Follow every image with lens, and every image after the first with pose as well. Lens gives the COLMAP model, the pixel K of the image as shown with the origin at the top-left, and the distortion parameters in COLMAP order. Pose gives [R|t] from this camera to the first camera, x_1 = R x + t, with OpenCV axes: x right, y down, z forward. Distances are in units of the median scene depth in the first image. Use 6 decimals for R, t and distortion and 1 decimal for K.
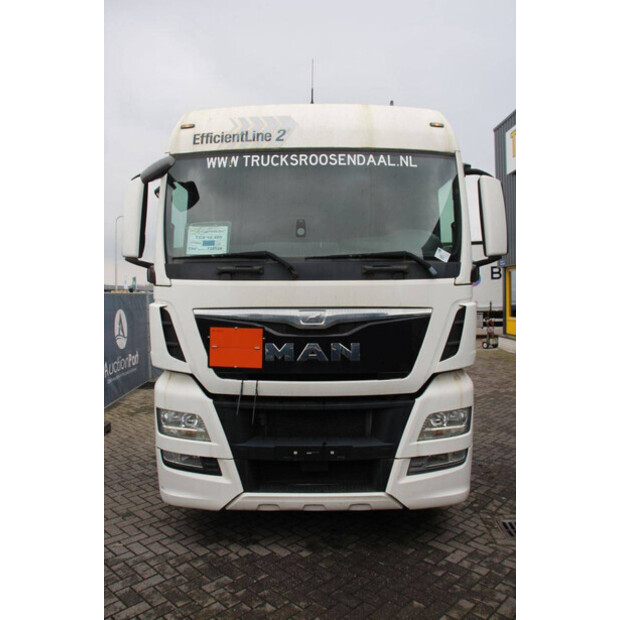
lens RADIAL K [[509.3, 0, 310.0], [0, 509.3, 310.0], [0, 0, 1]] dist [-0.173320, 0.156166]
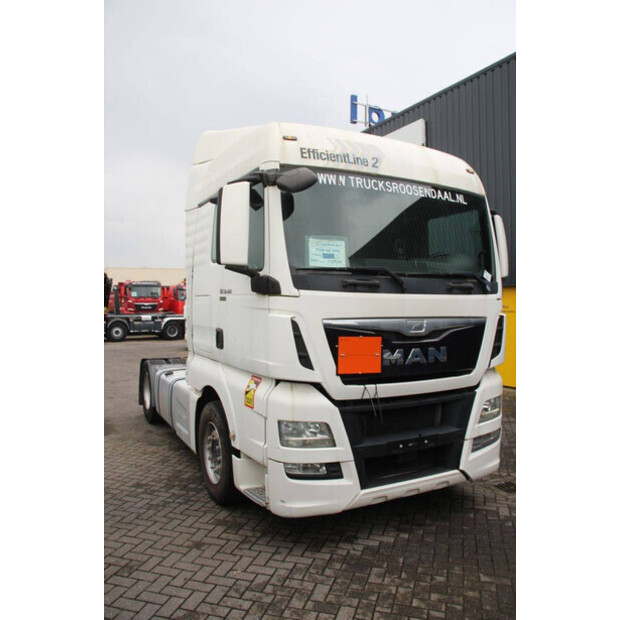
lens RADIAL K [[509.3, 0, 310.0], [0, 509.3, 310.0], [0, 0, 1]] dist [-0.173320, 0.156166]
pose [[0.880272, 0.002989, 0.474460, -0.741261], [0.008330, 0.999729, -0.021753, 0.001189], [-0.474396, 0.023101, 0.880008, 0.099501]]
